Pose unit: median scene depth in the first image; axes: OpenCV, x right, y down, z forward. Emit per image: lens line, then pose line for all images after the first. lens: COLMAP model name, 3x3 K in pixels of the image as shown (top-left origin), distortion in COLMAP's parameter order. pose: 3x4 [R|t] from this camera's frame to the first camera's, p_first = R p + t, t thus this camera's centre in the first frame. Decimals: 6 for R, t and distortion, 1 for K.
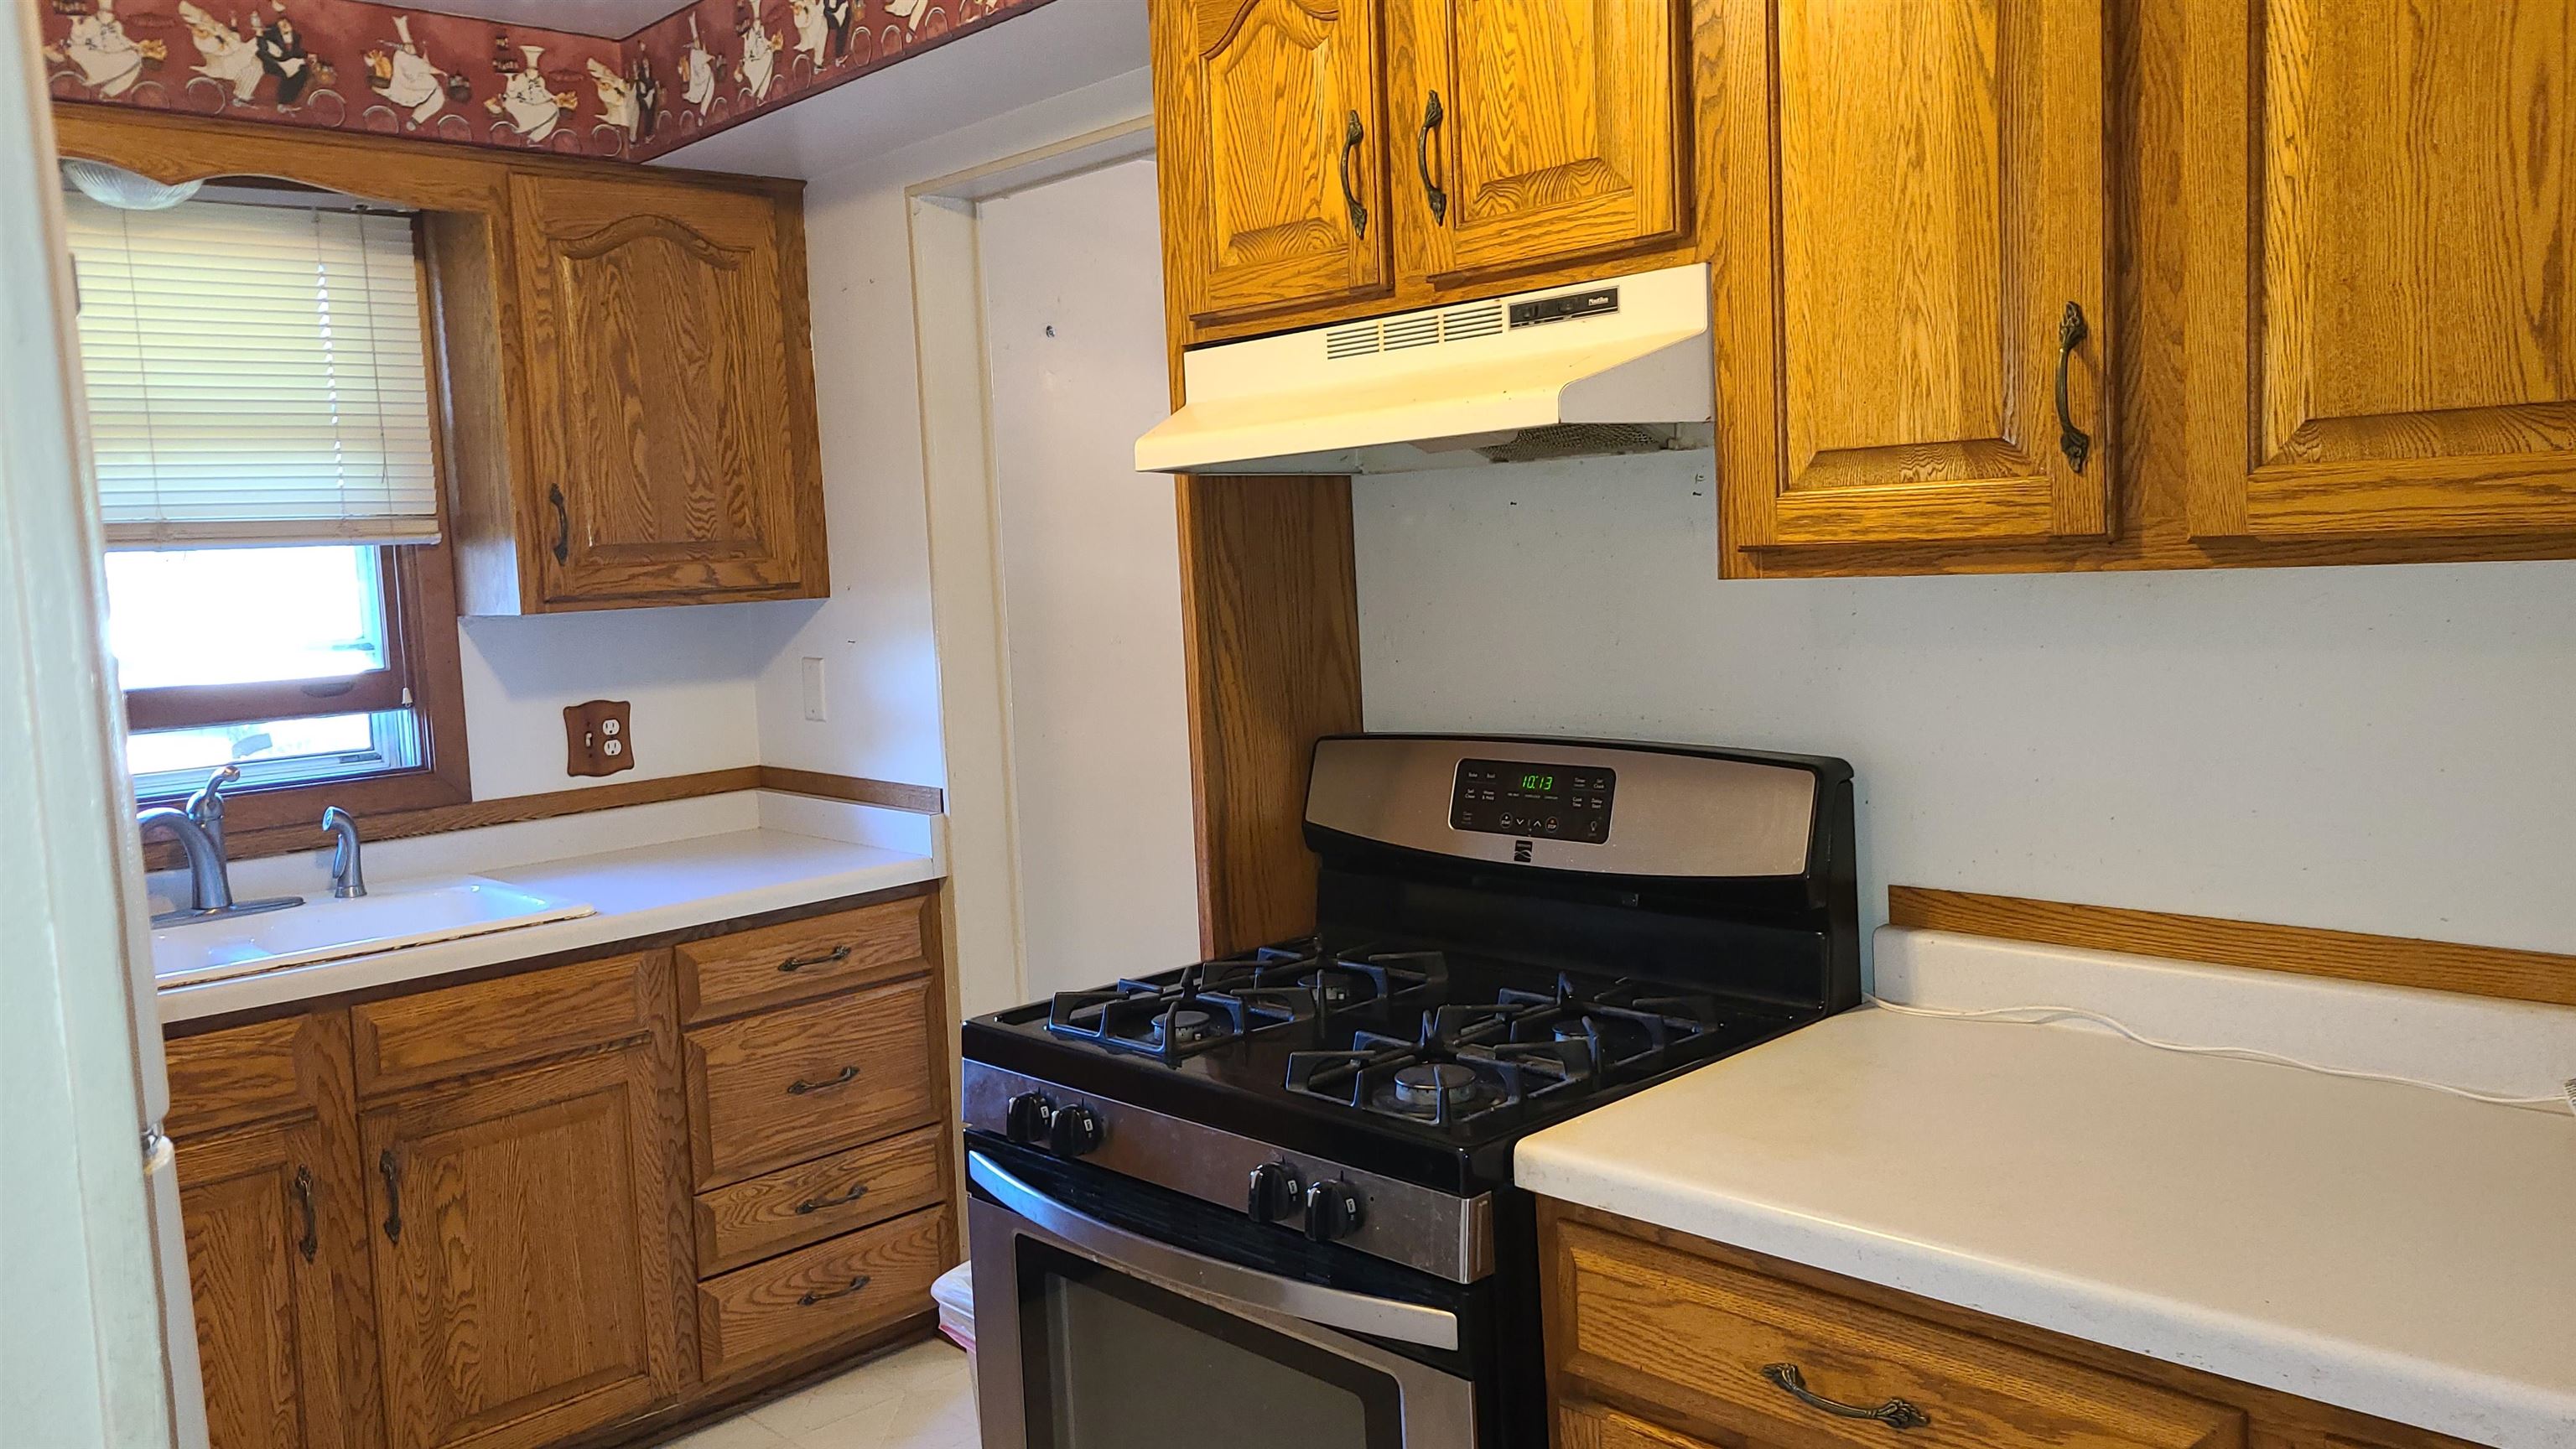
lens RADIAL K [[1929.1, 0, 1288.0], [0, 1929.1, 724.5], [0, 0, 1]] dist [0.053412, -0.014586]
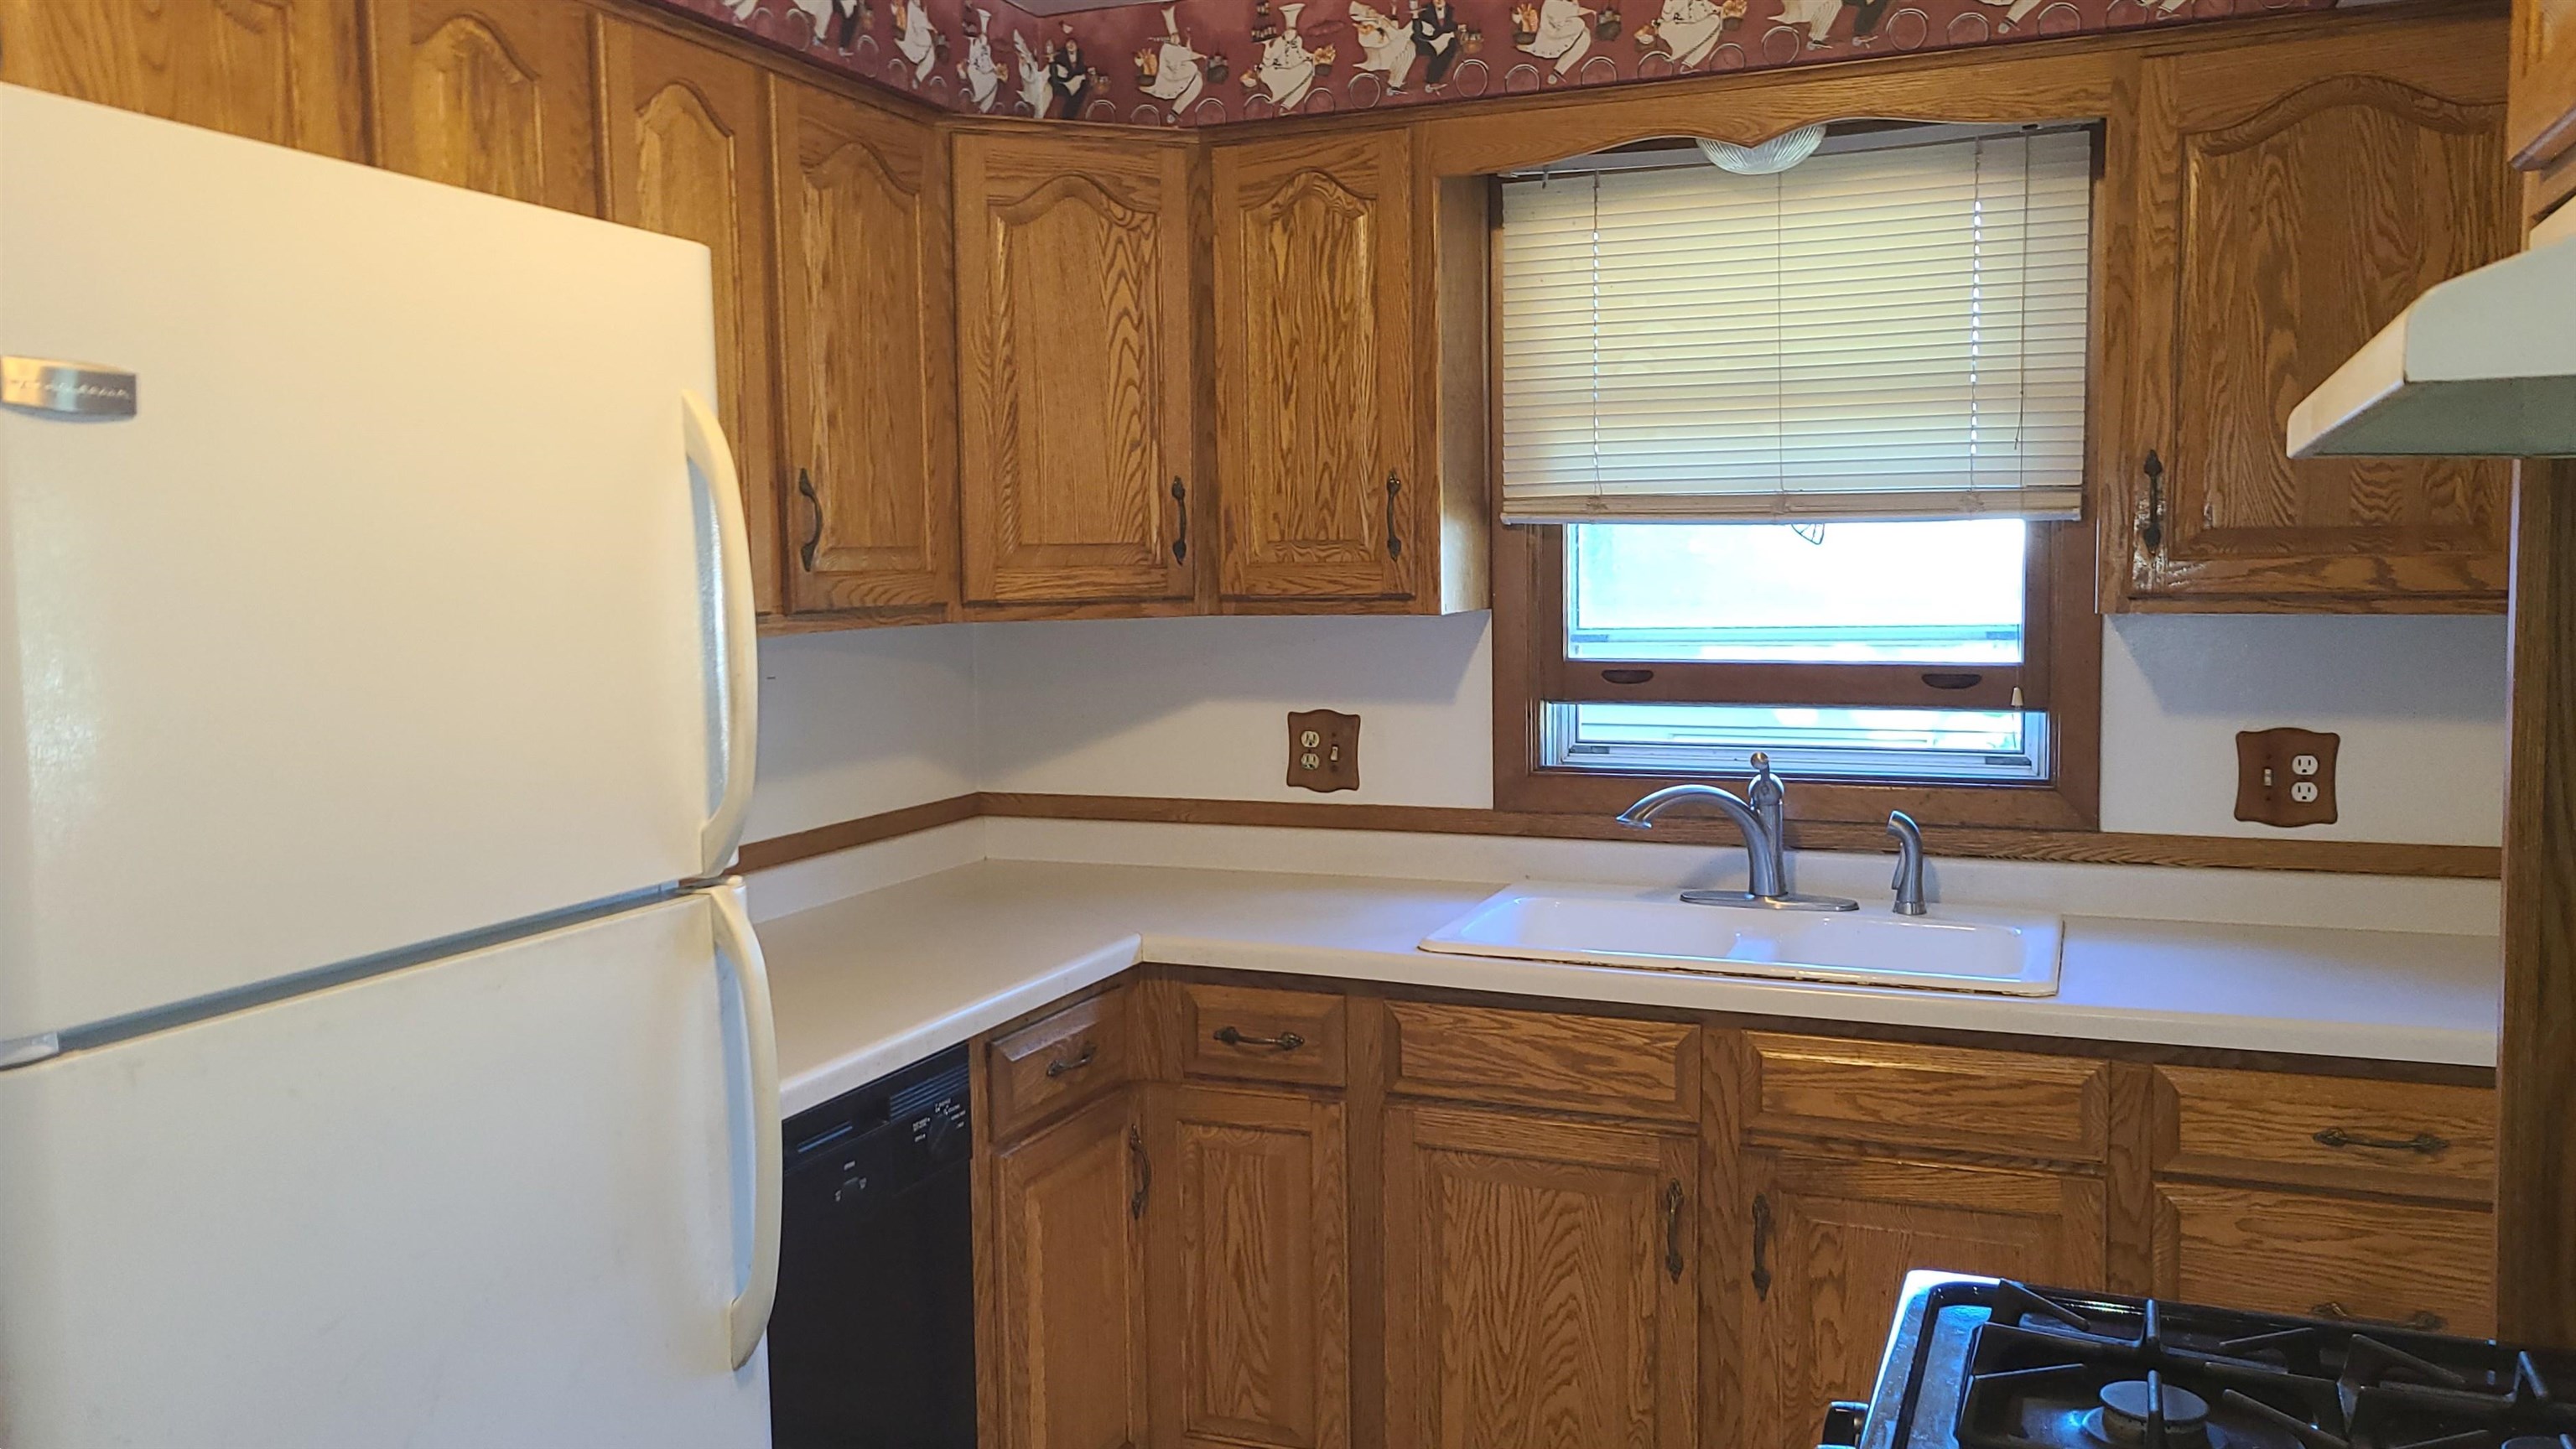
lens RADIAL K [[2136.4, 0, 1141.4], [0, 2136.4, 702.2], [0, 0, 1]] dist [-0.060162, 0.153752]
pose [[0.382996, 0.111799, -0.916960, 0.268504], [-0.096672, 0.992049, 0.080577, -0.052591], [0.918678, 0.057784, 0.390758, 0.298436]]
